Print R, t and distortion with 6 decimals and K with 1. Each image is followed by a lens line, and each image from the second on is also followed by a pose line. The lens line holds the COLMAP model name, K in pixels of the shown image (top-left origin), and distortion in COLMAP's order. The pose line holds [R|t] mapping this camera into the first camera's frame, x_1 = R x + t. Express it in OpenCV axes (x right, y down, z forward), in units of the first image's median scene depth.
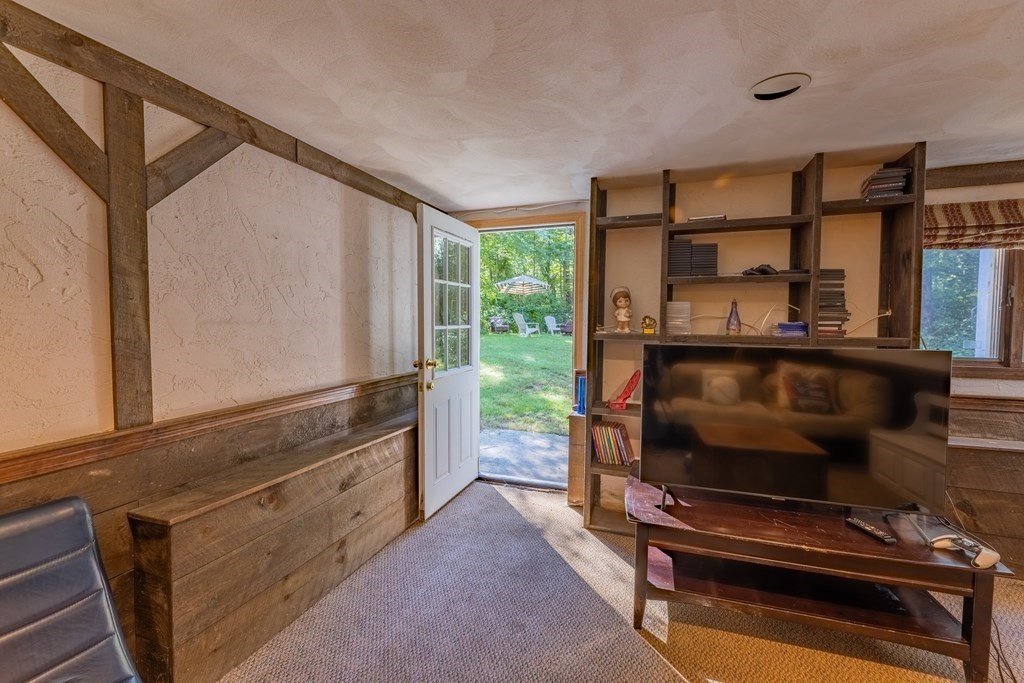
lens RADIAL K [[414.8, 0, 513.6], [0, 414.8, 340.5], [0, 0, 1]] dist [-0.001329, 0.000408]
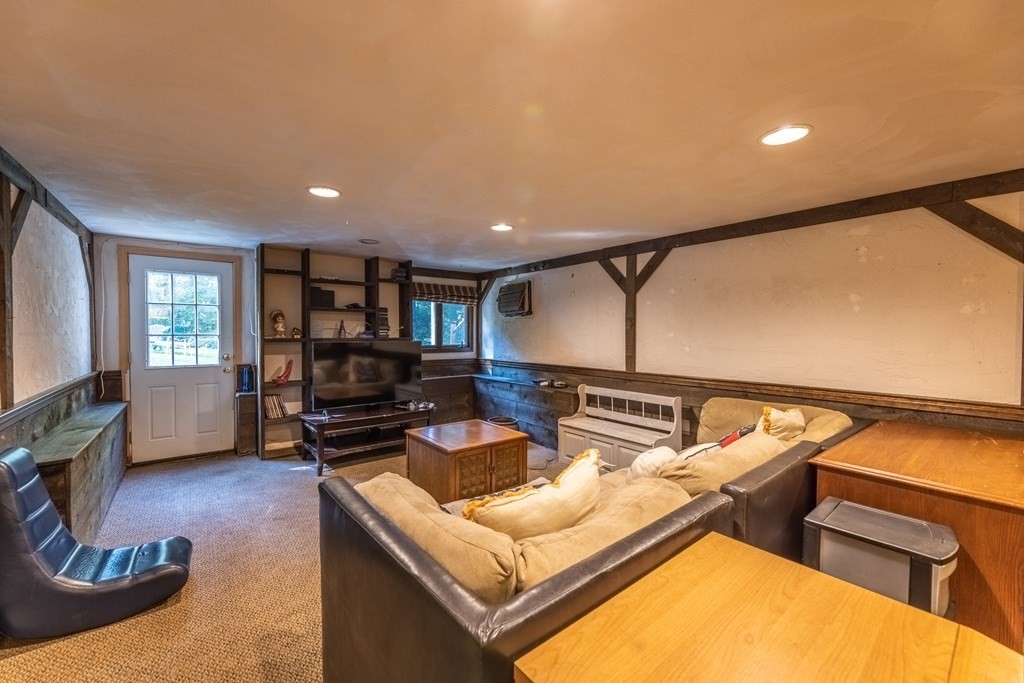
lens RADIAL K [[414.8, 0, 510.9], [0, 414.8, 337.4], [0, 0, 1]] dist [-0.001329, 0.000408]
pose [[0.534139, -0.017559, 0.845214, -0.699873], [0.035815, 0.999357, -0.001872, 0.017082], [-0.844638, 0.031271, 0.534424, -0.717481]]
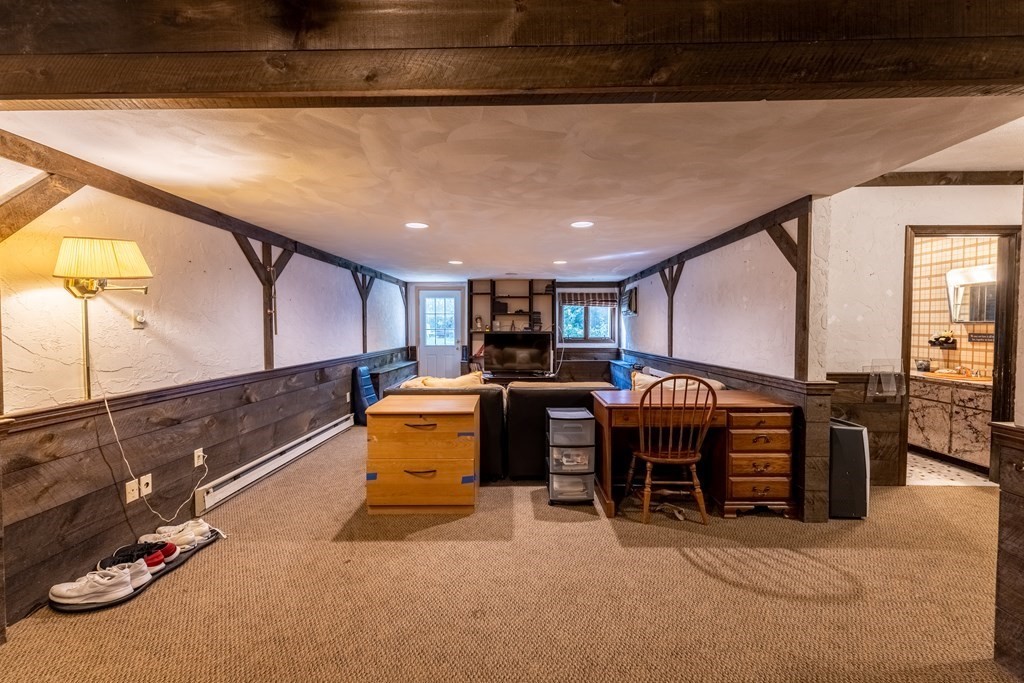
lens RADIAL K [[414.8, 0, 506.7], [0, 414.8, 340.2], [0, 0, 1]] dist [-0.001329, 0.000408]
pose [[0.949600, -0.015476, 0.313082, -0.510308], [0.019596, 0.999758, -0.010015, 0.086534], [-0.312851, 0.015646, 0.949673, -2.006630]]
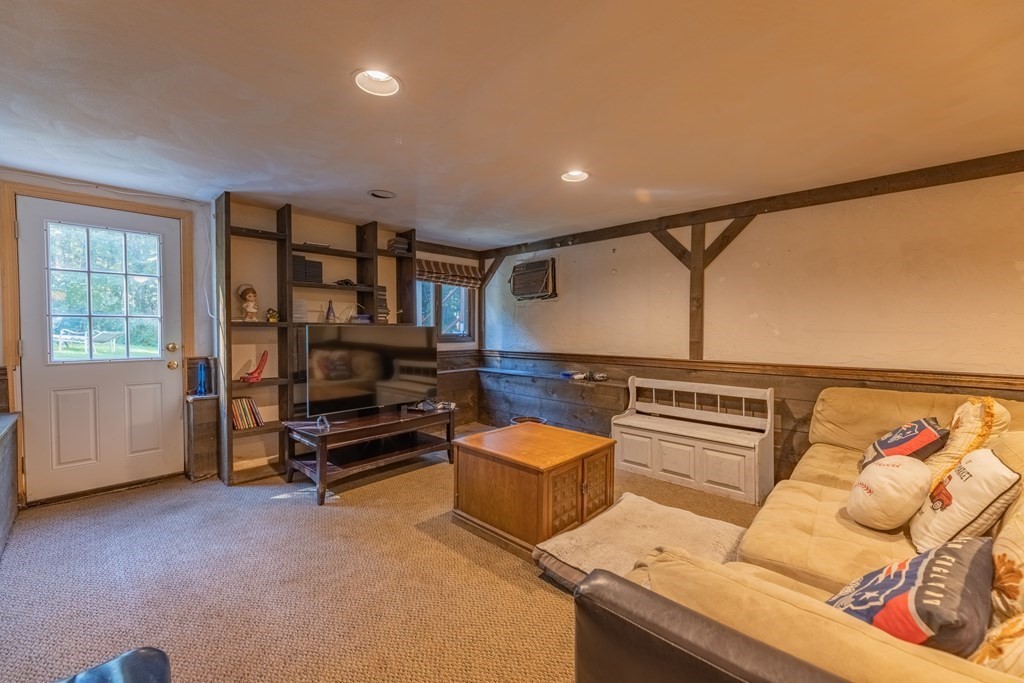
lens RADIAL K [[414.8, 0, 514.2], [0, 414.8, 337.4], [0, 0, 1]] dist [-0.001329, 0.000408]
pose [[0.405724, -0.028346, 0.913556, -0.601907], [0.038098, 0.999175, 0.014082, 0.045560], [-0.913201, 0.029091, 0.406469, -0.241260]]
